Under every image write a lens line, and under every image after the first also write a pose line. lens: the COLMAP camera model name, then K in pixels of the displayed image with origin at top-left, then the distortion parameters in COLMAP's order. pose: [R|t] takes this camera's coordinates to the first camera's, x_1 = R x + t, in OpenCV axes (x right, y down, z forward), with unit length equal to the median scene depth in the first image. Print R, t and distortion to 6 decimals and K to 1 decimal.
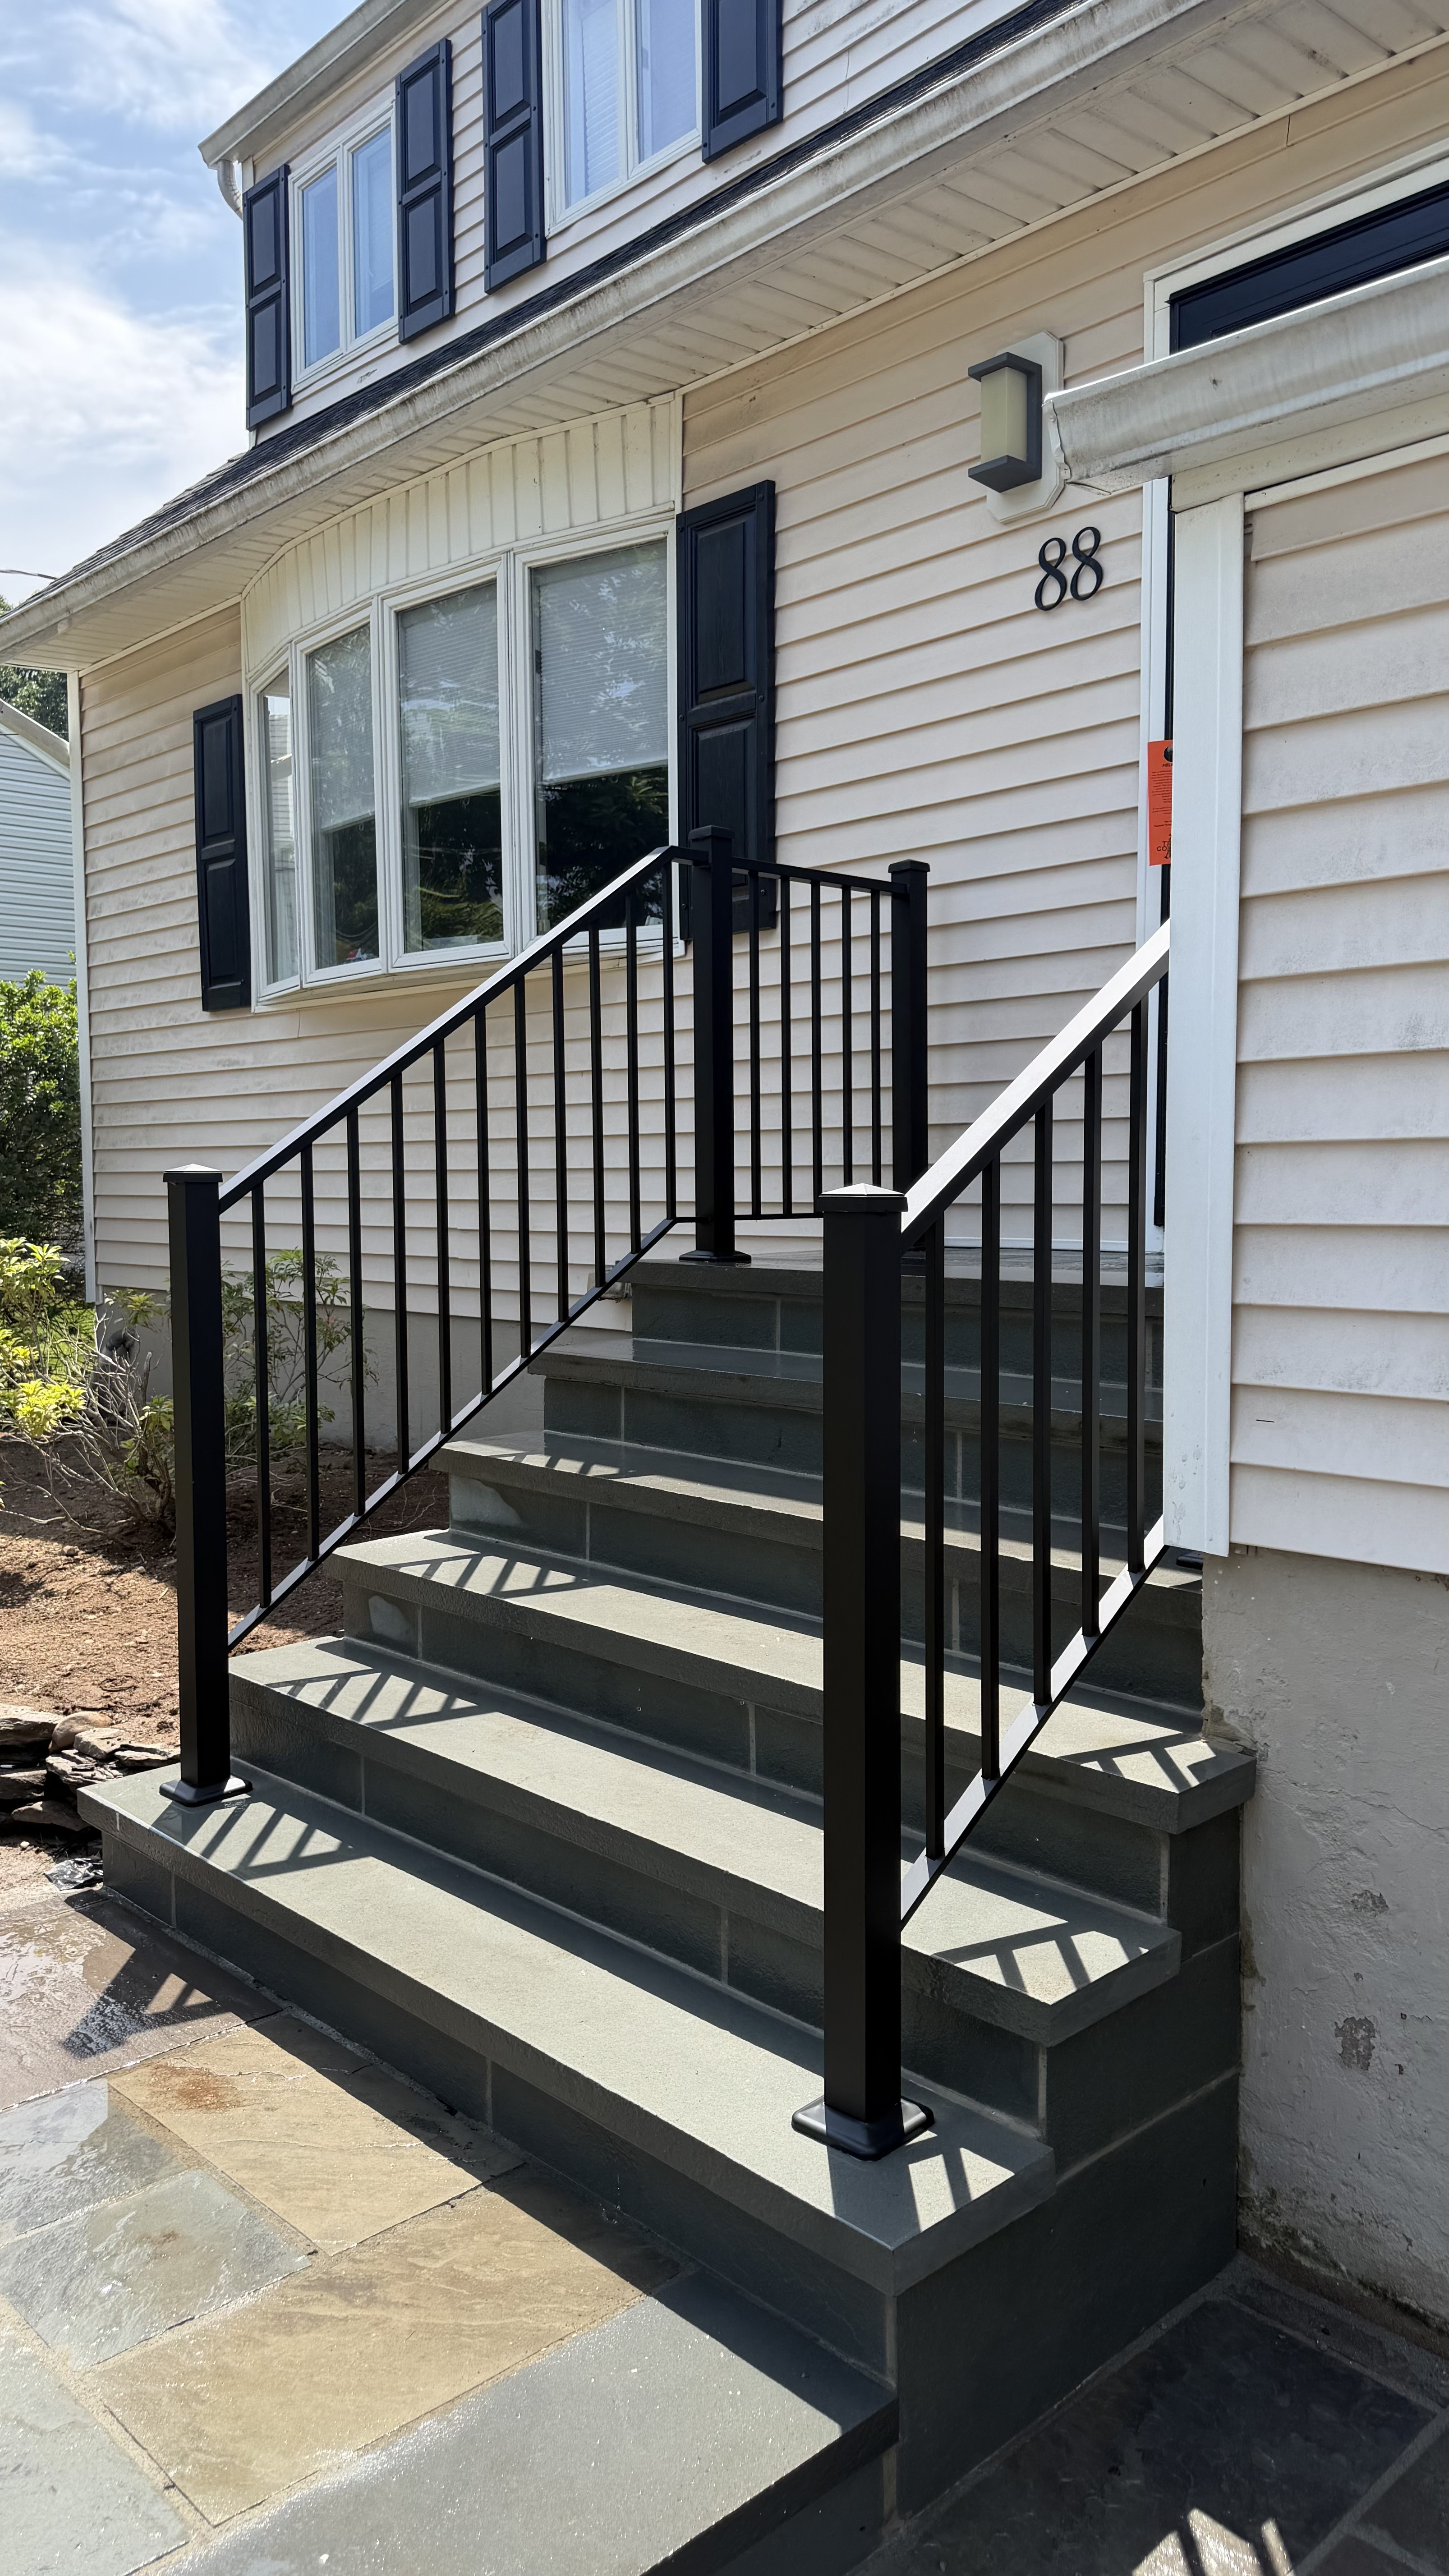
lens RADIAL K [[1872.3, 0, 724.5], [0, 1872.3, 1288.0], [0, 0, 1]] dist [0.017358, -0.001315]
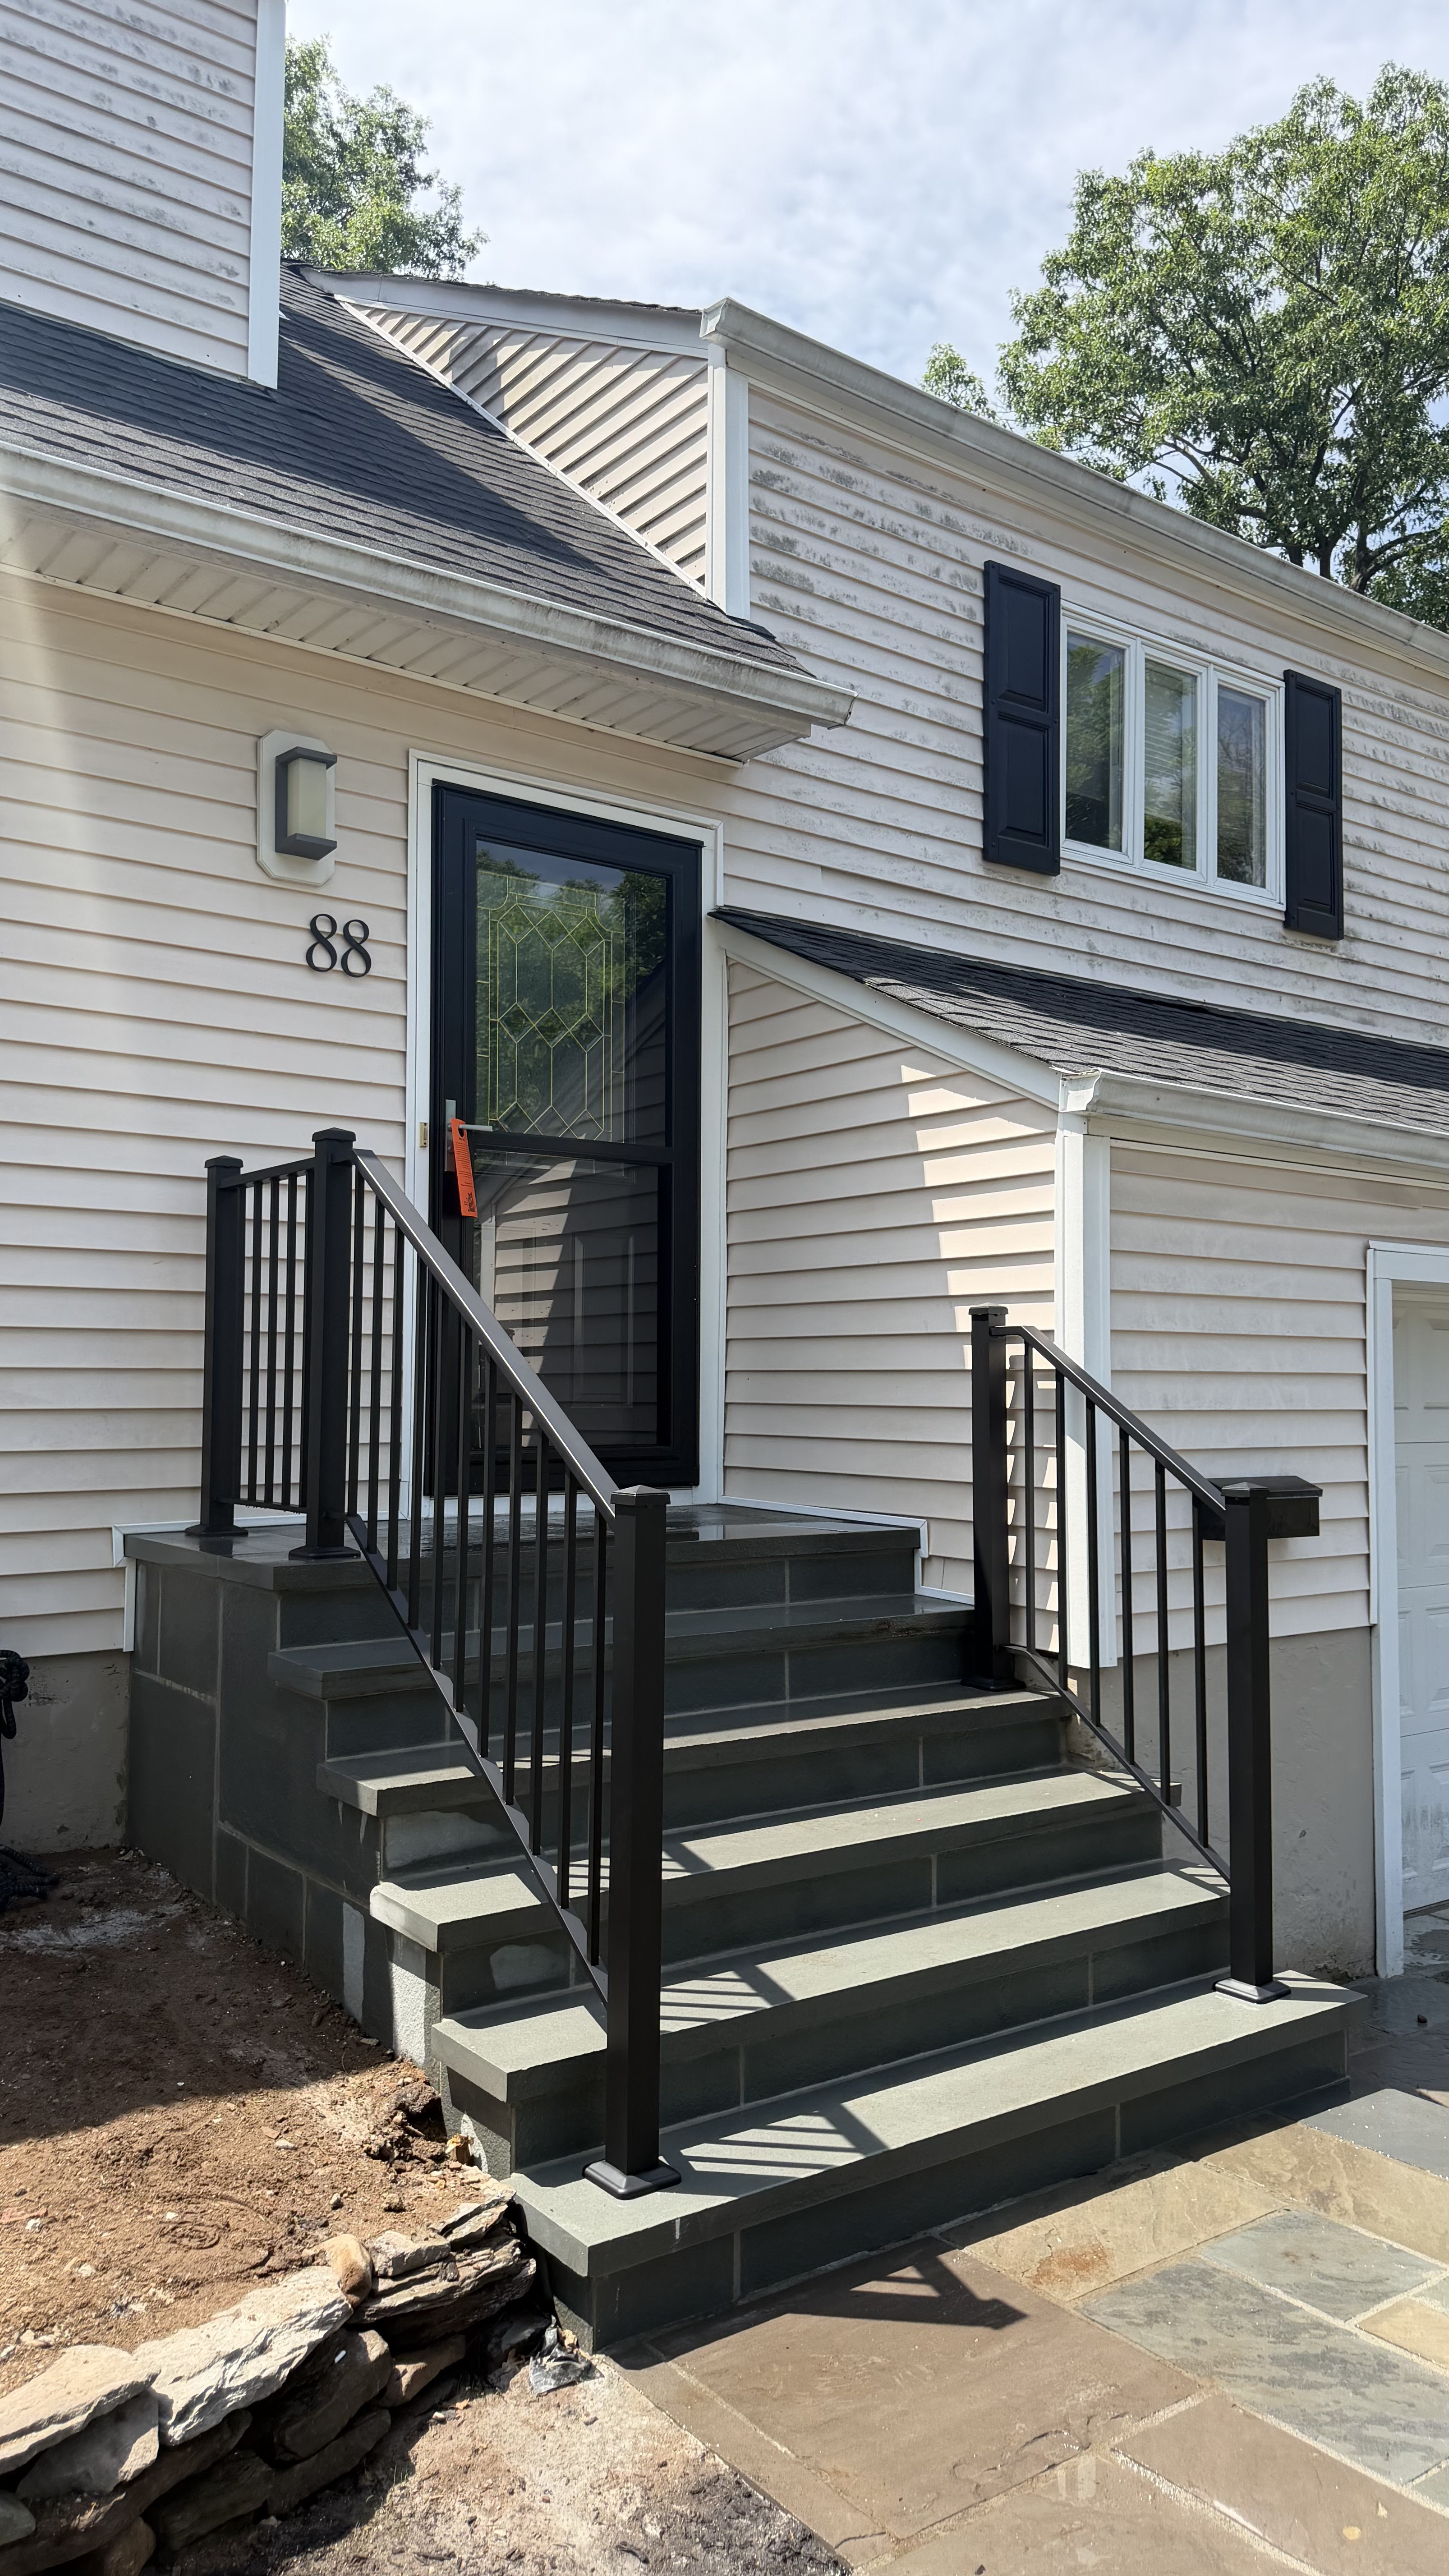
lens RADIAL K [[1876.1, 0, 724.5], [0, 1876.1, 1288.0], [0, 0, 1]] dist [-0.007213, -0.000003]
pose [[0.088880, 0.062509, 0.994079, -1.286124], [0.053212, 0.996306, -0.067406, -0.105490], [-0.994620, 0.058888, 0.085226, 0.912298]]
